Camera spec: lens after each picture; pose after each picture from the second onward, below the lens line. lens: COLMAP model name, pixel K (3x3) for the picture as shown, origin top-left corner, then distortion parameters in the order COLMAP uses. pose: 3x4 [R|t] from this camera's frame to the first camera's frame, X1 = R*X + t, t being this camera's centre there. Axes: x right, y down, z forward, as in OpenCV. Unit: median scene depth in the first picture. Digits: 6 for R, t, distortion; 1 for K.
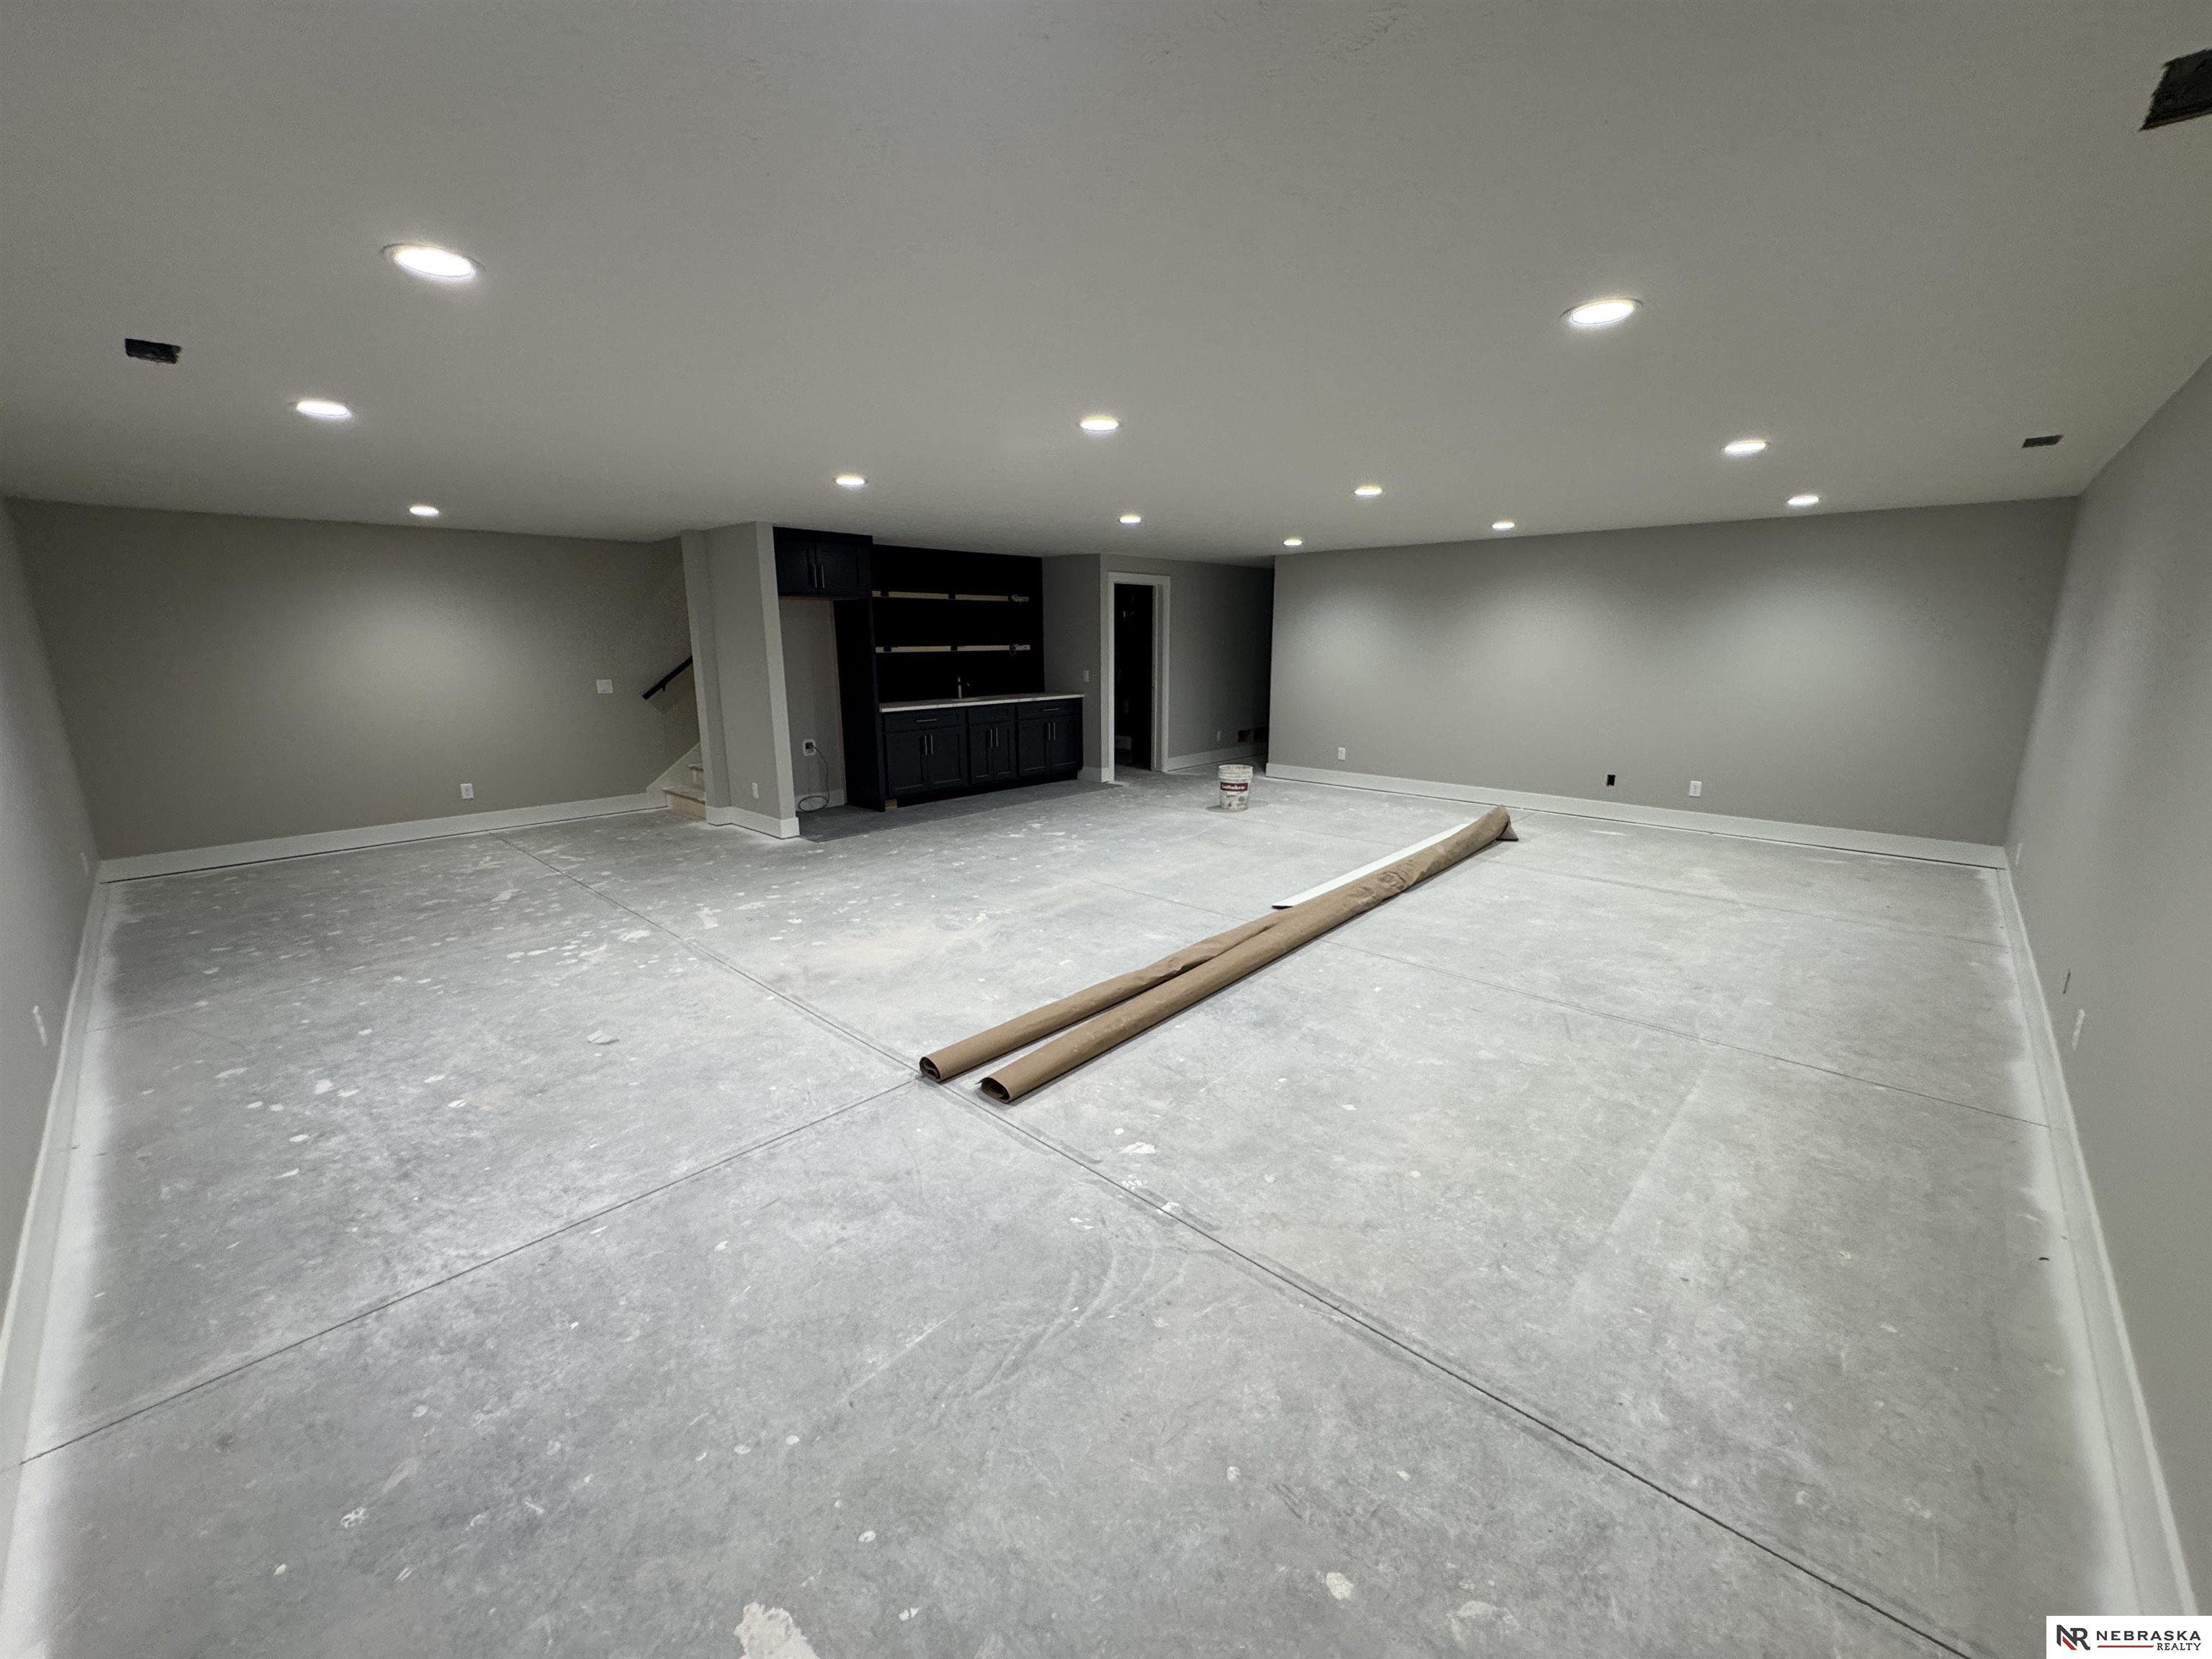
lens RADIAL K [[878.9, 0, 1106.0], [0, 878.9, 829.5], [0, 0, 1]] dist [-0.001504, -0.000009]
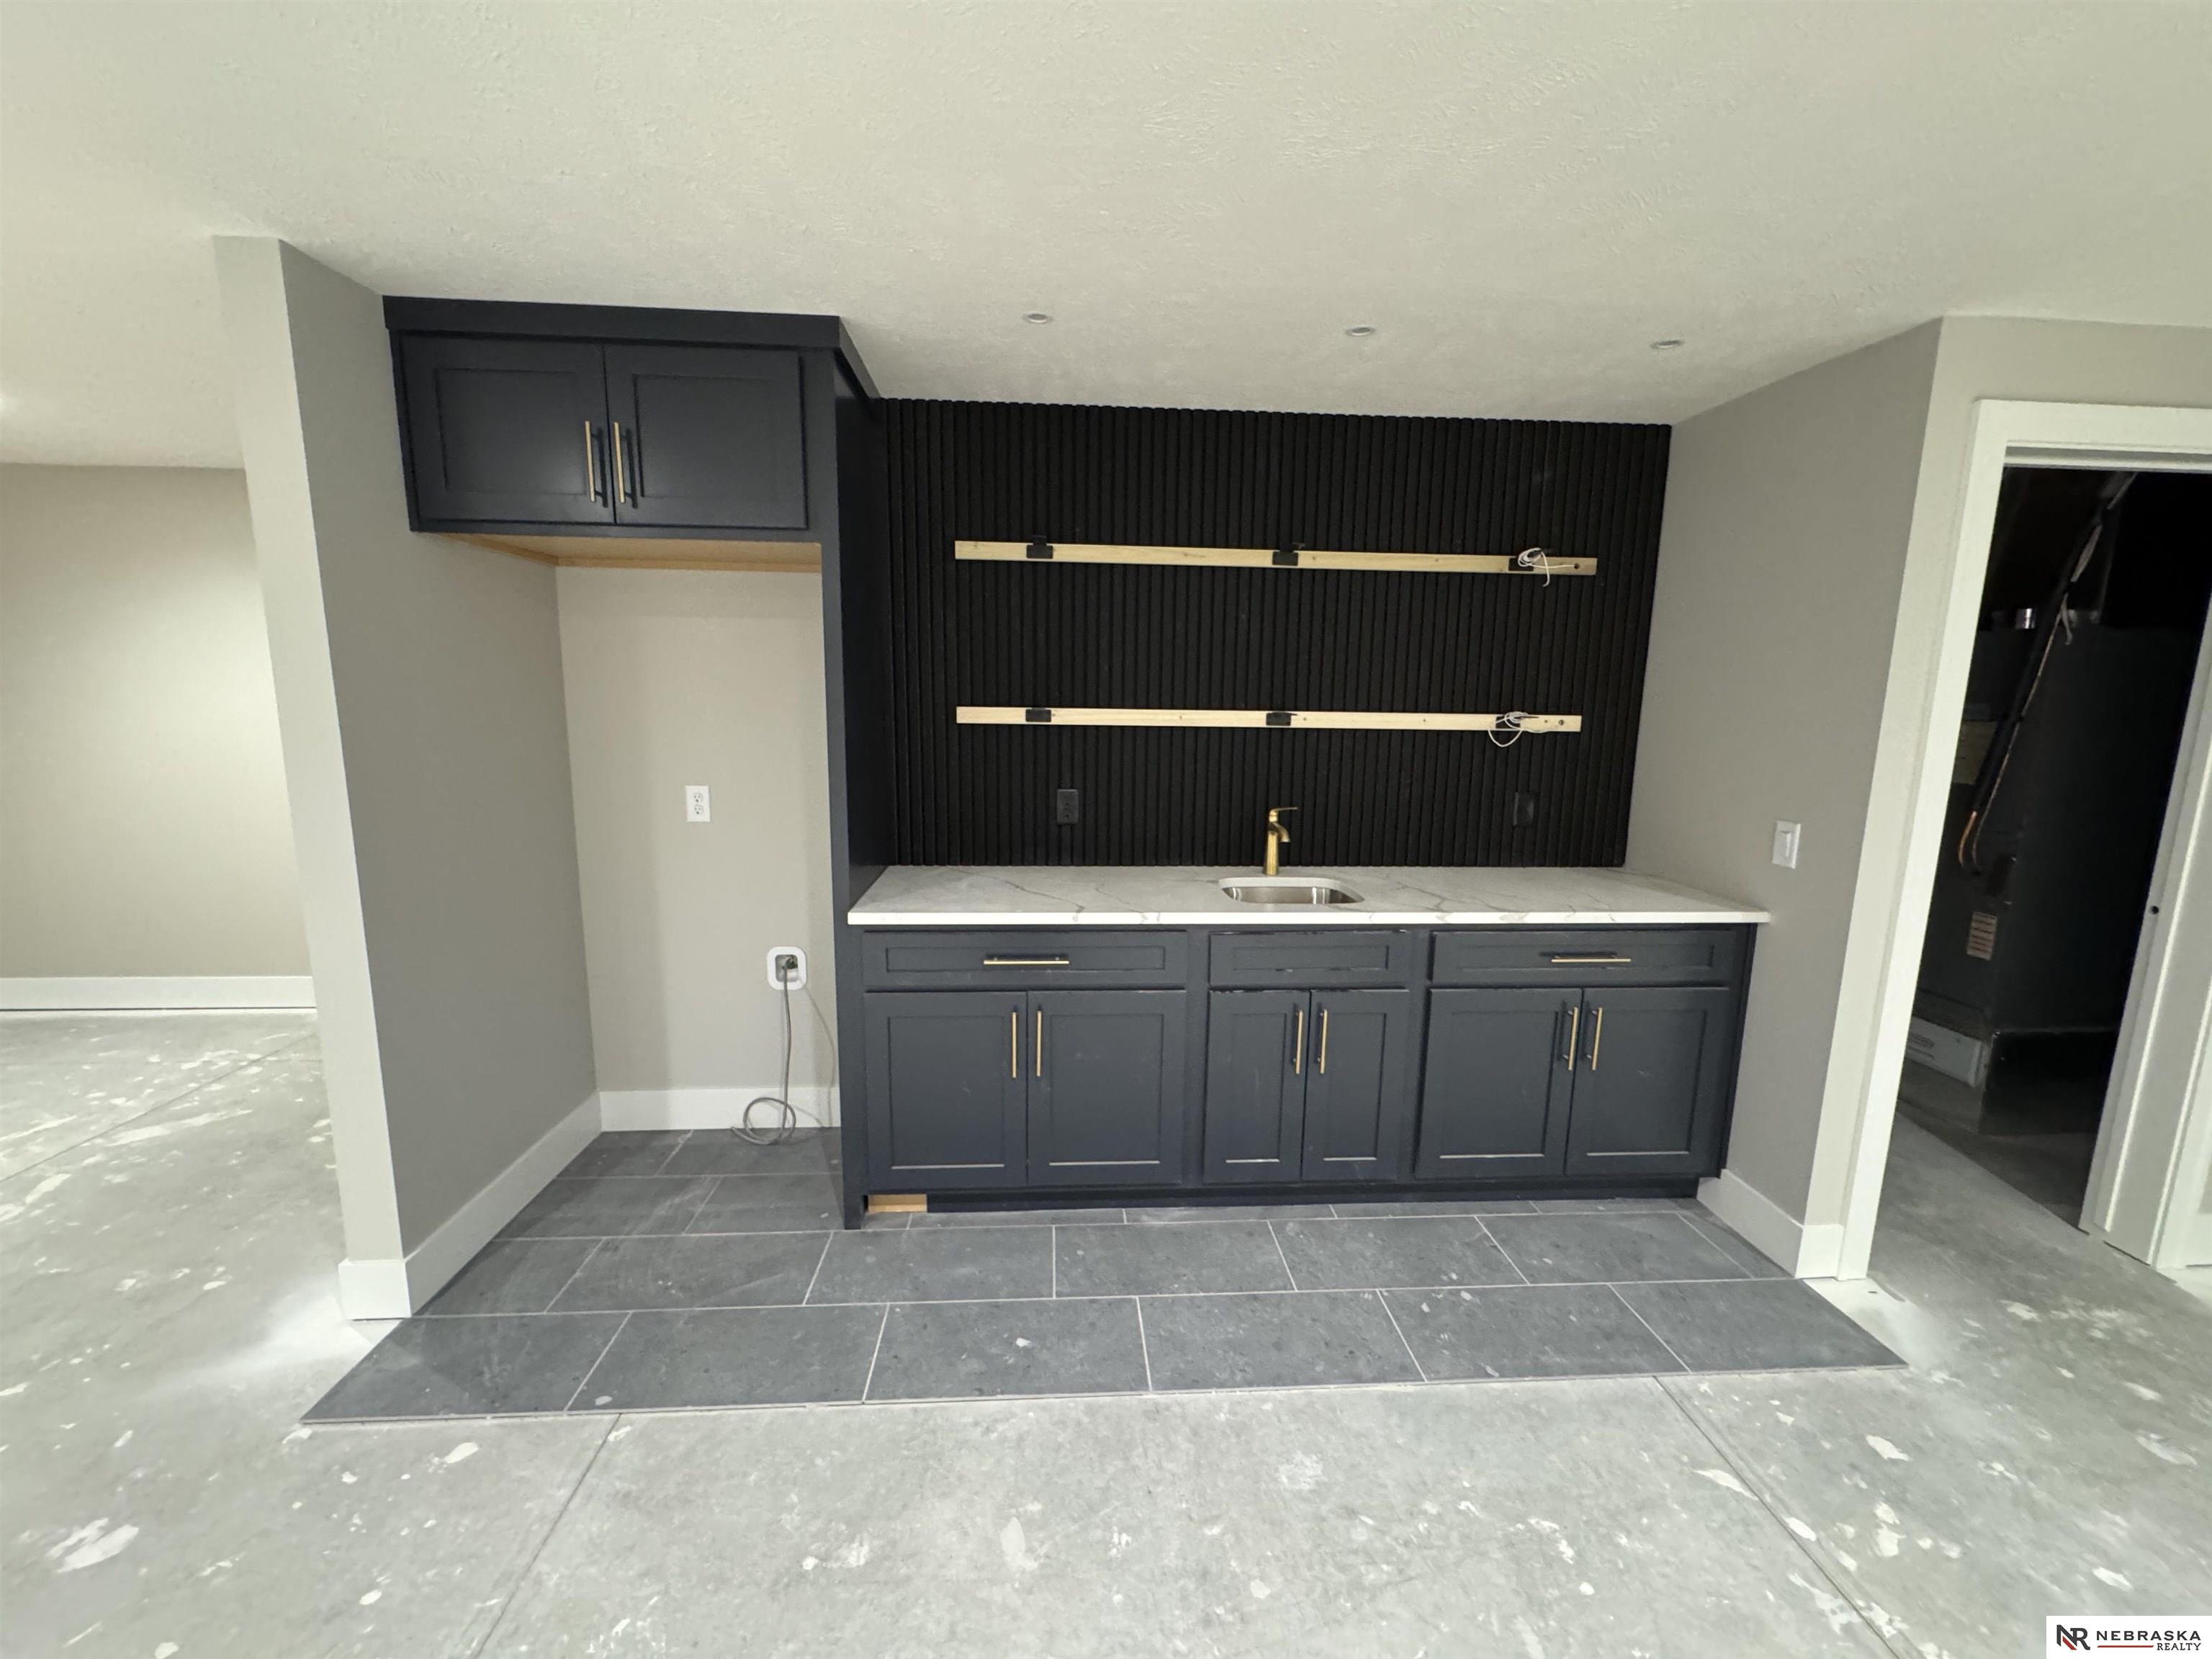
lens RADIAL K [[878.9, 0, 1106.0], [0, 878.9, 829.5], [0, 0, 1]] dist [-0.001504, -0.000009]
pose [[0.727443, 0.124026, -0.674866, 0.015513], [-0.165660, 0.986179, 0.002673, -0.519904], [0.665870, 0.109854, 0.737936, 2.407092]]
